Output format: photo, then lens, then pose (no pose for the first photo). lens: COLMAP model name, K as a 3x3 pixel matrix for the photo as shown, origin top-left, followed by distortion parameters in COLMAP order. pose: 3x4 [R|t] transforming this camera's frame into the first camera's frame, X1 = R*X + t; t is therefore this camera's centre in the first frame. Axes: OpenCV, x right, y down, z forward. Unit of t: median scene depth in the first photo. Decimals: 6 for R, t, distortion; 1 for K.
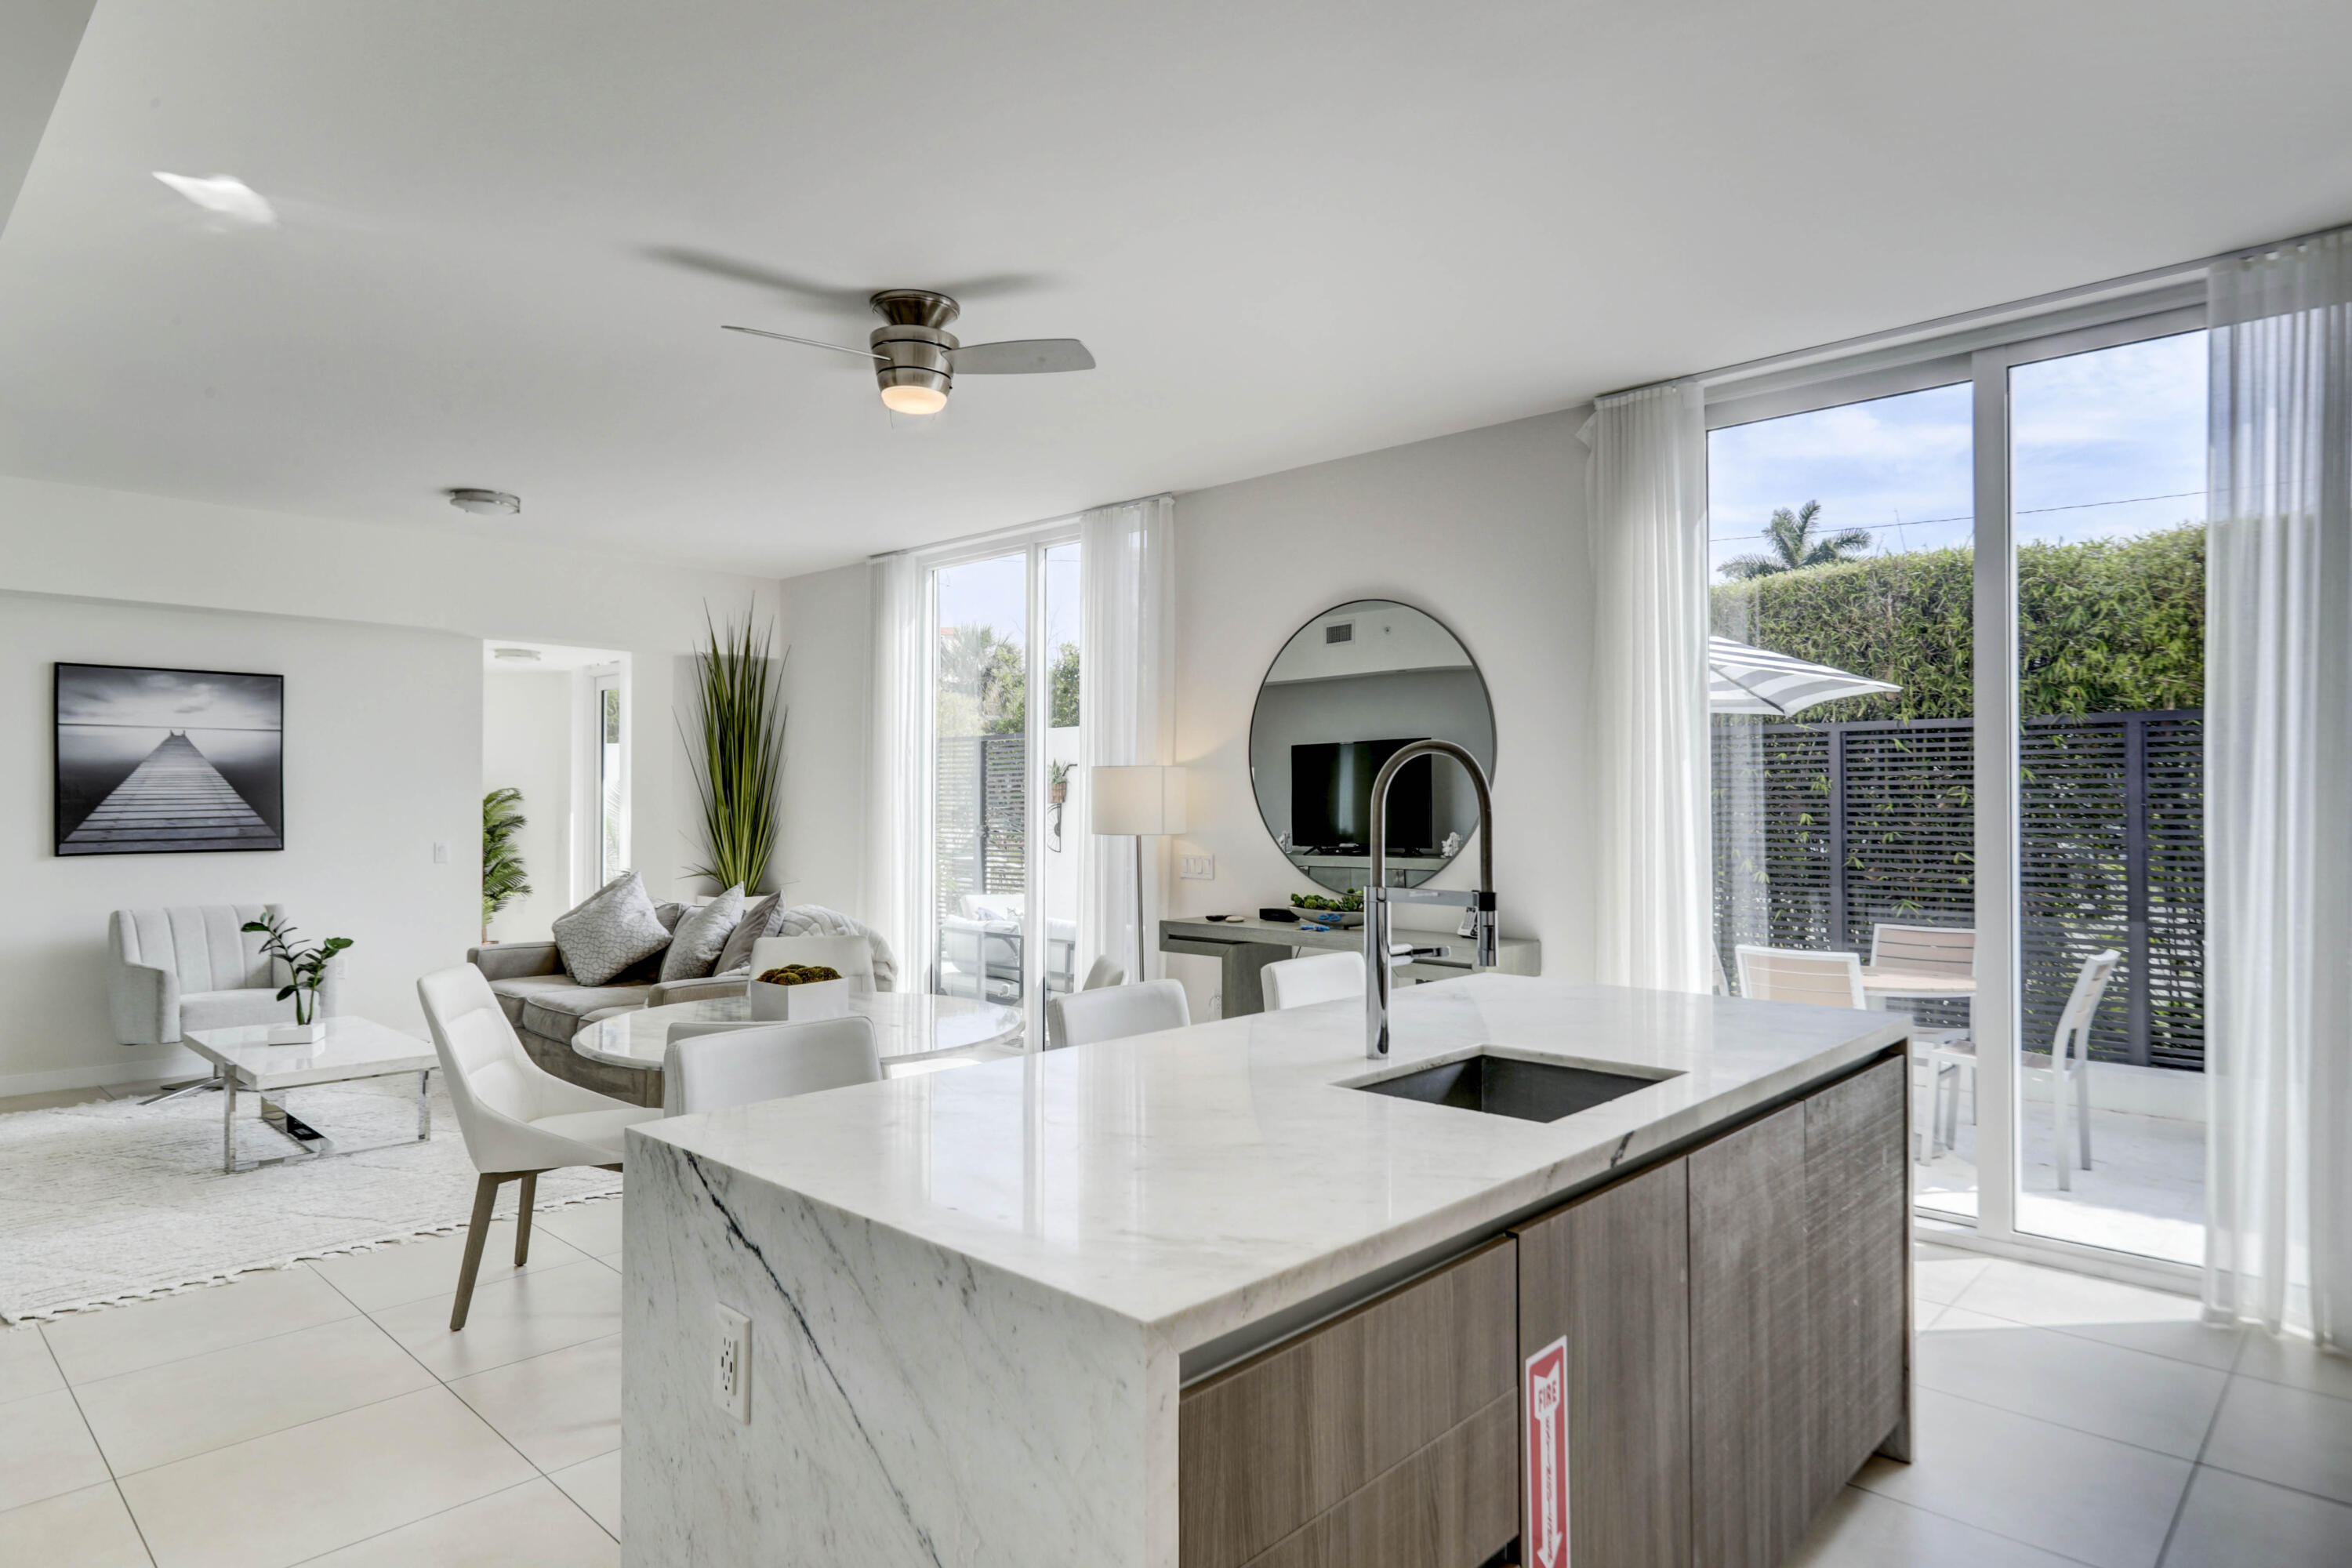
lens RADIAL K [[1322.0, 0, 1163.9], [0, 1322.0, 789.0], [0, 0, 1]] dist [-0.001492, 0.003691]
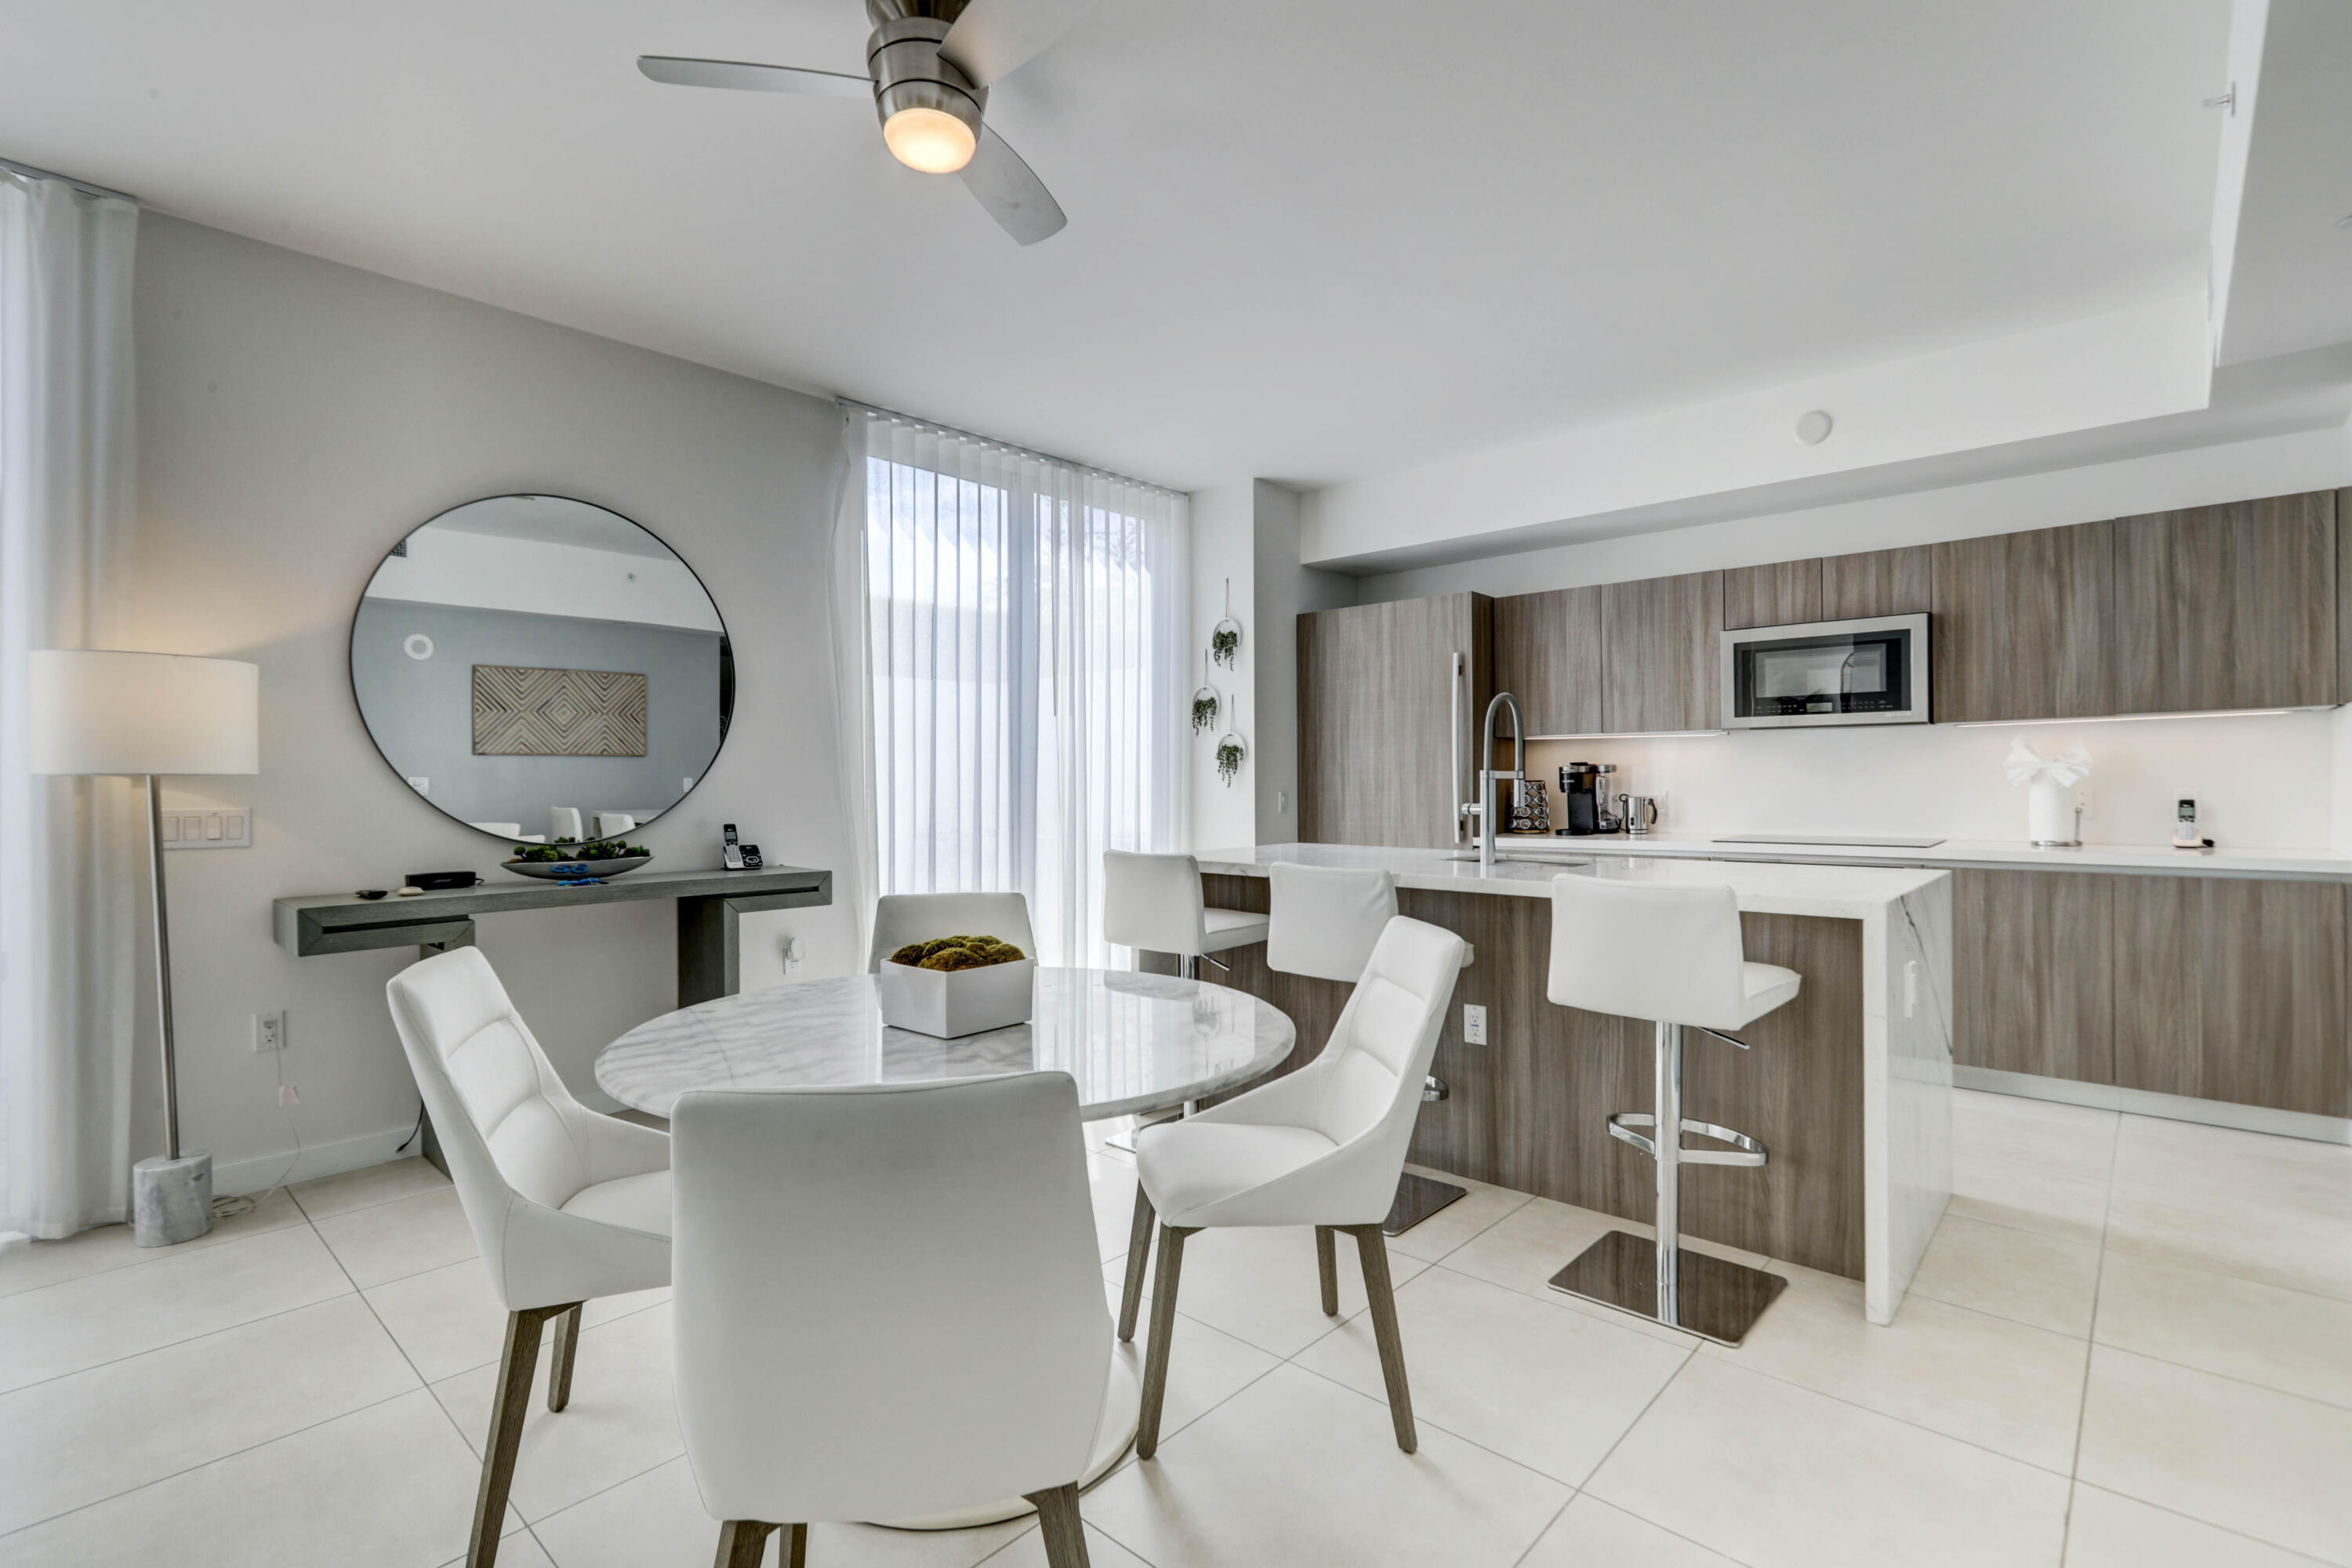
lens RADIAL K [[1071.9, 0, 1175.6], [0, 1071.9, 785.2], [0, 0, 1]] dist [-0.005583, 0.003836]
pose [[-0.020256, -0.007726, 0.999765, -0.668997], [-0.004377, 0.999961, 0.007639, 0.044192], [-0.999785, -0.004221, -0.020290, 0.752779]]
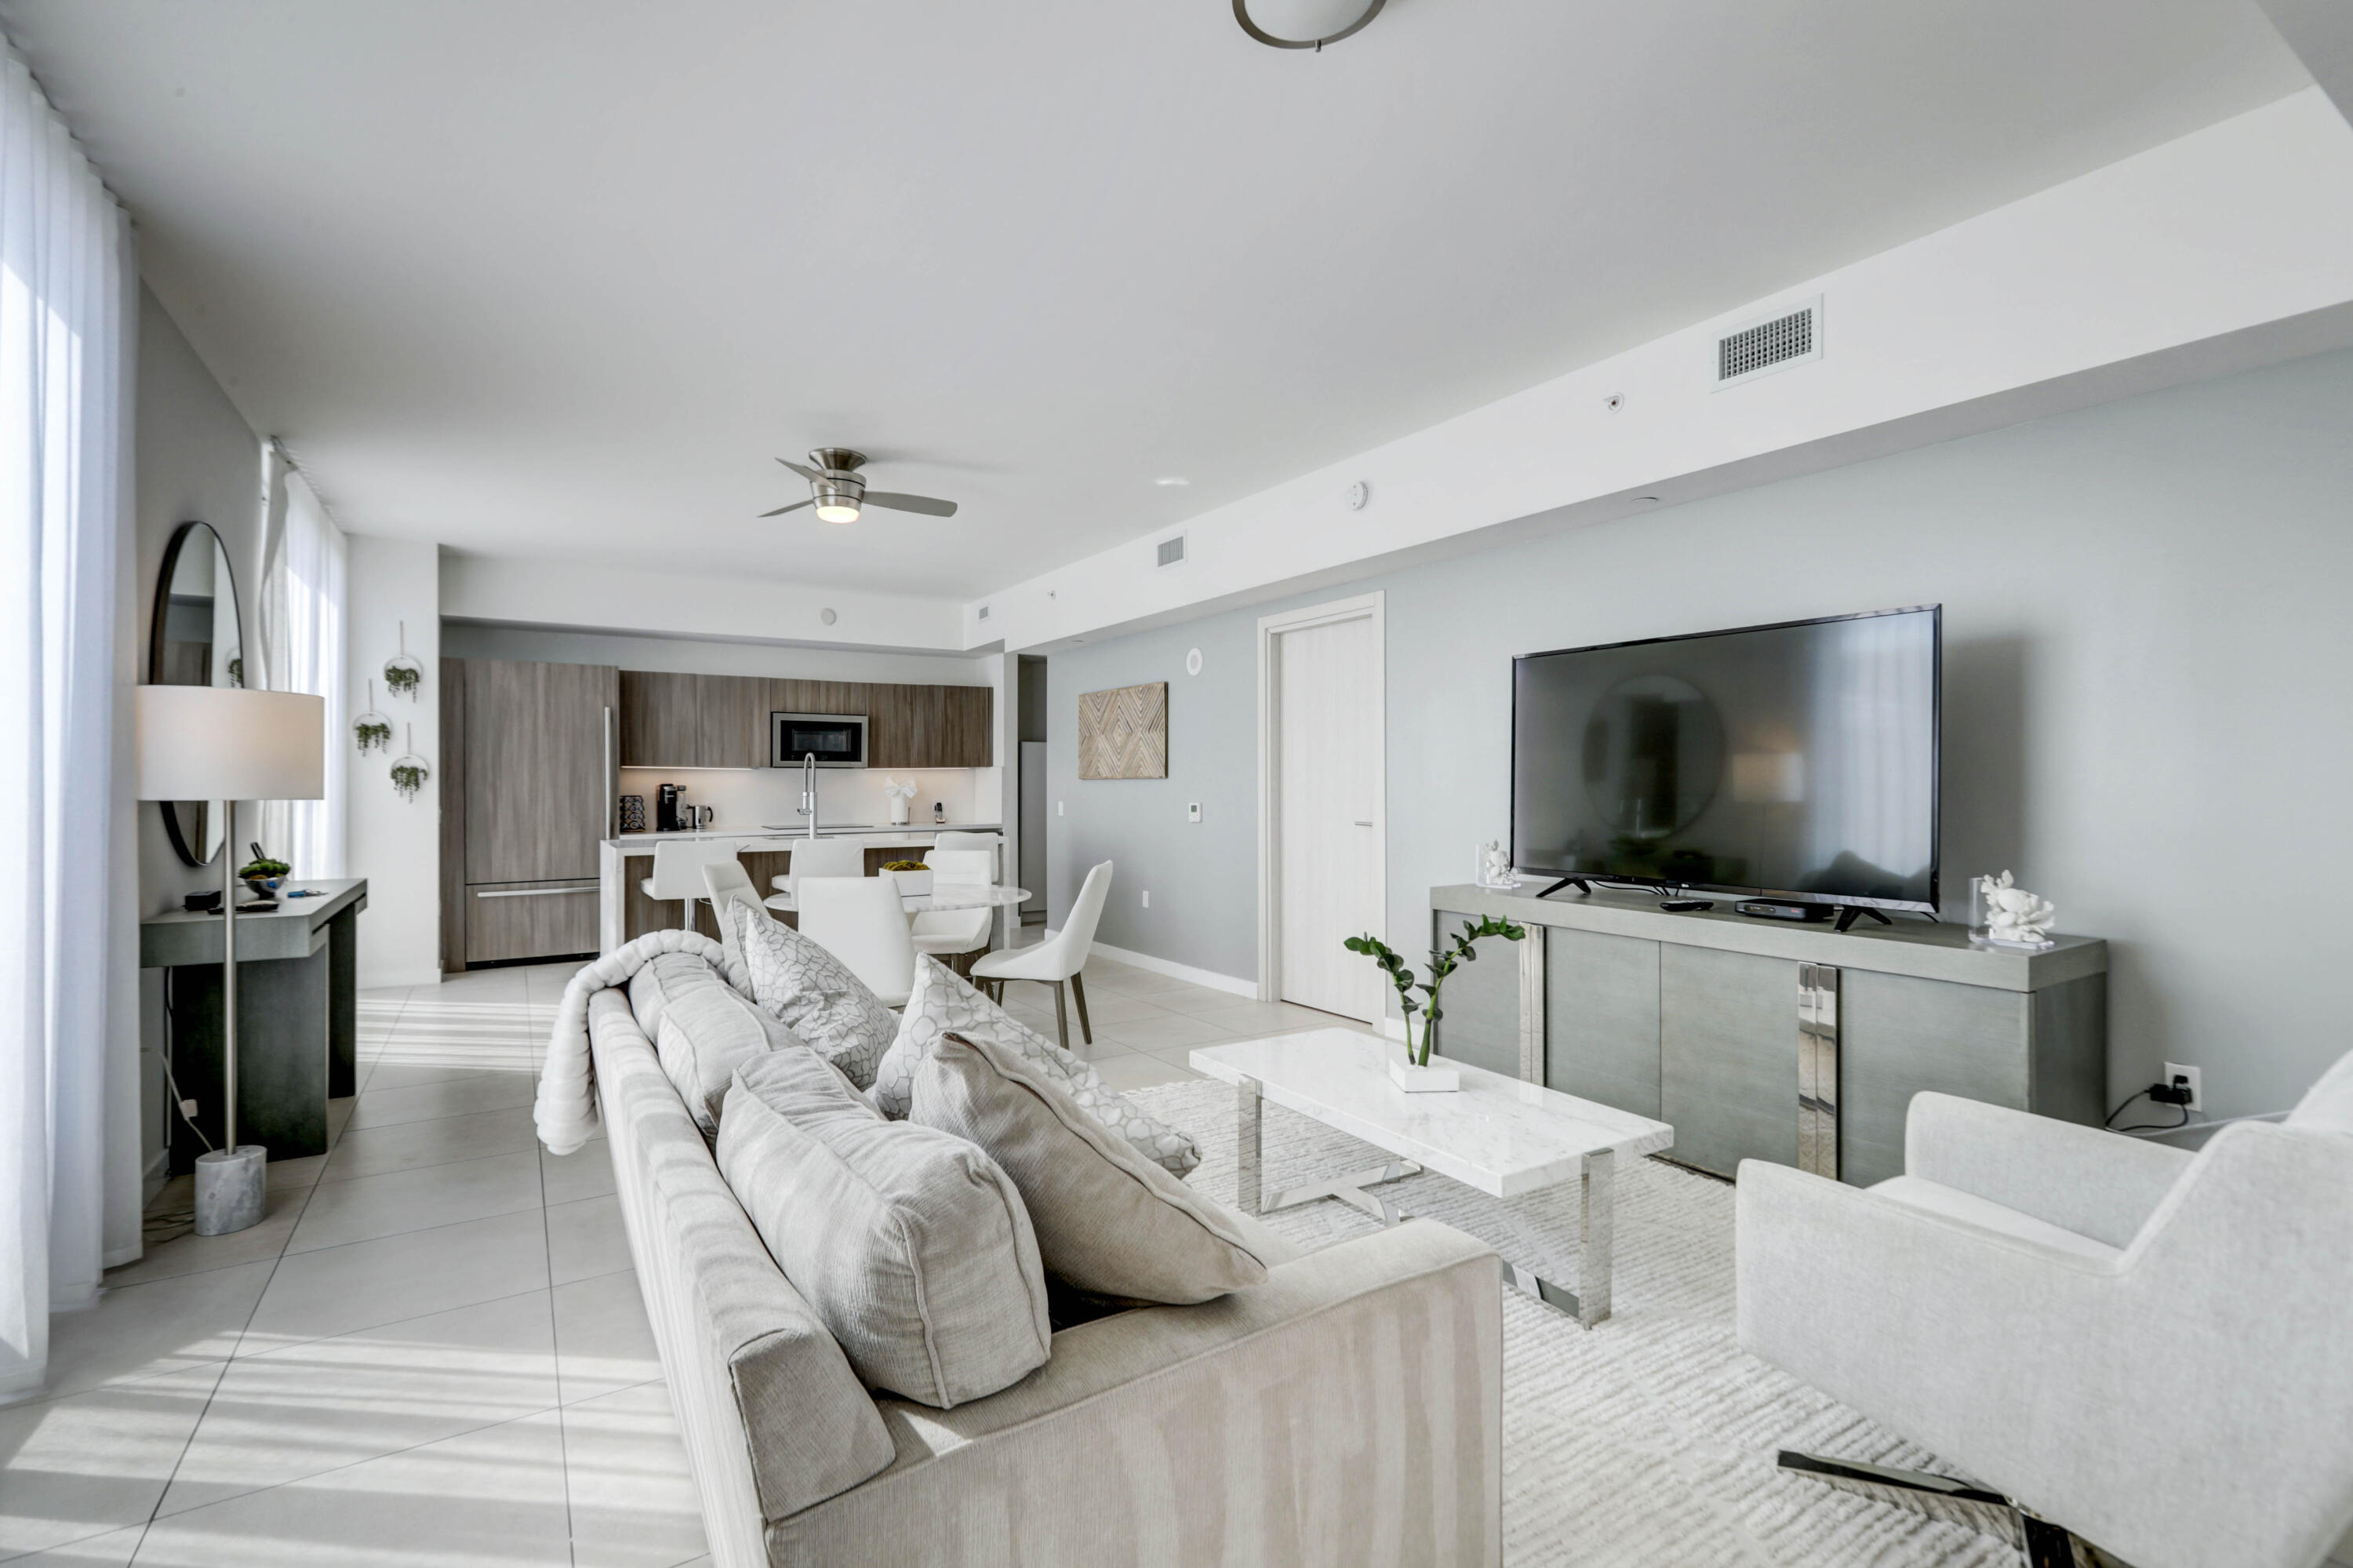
lens RADIAL K [[1072.4, 0, 1172.6], [0, 1072.4, 779.6], [0, 0, 1]] dist [-0.005583, 0.003836]
pose [[-0.967691, 0.000361, 0.252140, -0.785086], [-0.003256, 0.999898, -0.013928, 0.040495], [-0.252119, -0.014299, -0.967590, 1.844990]]
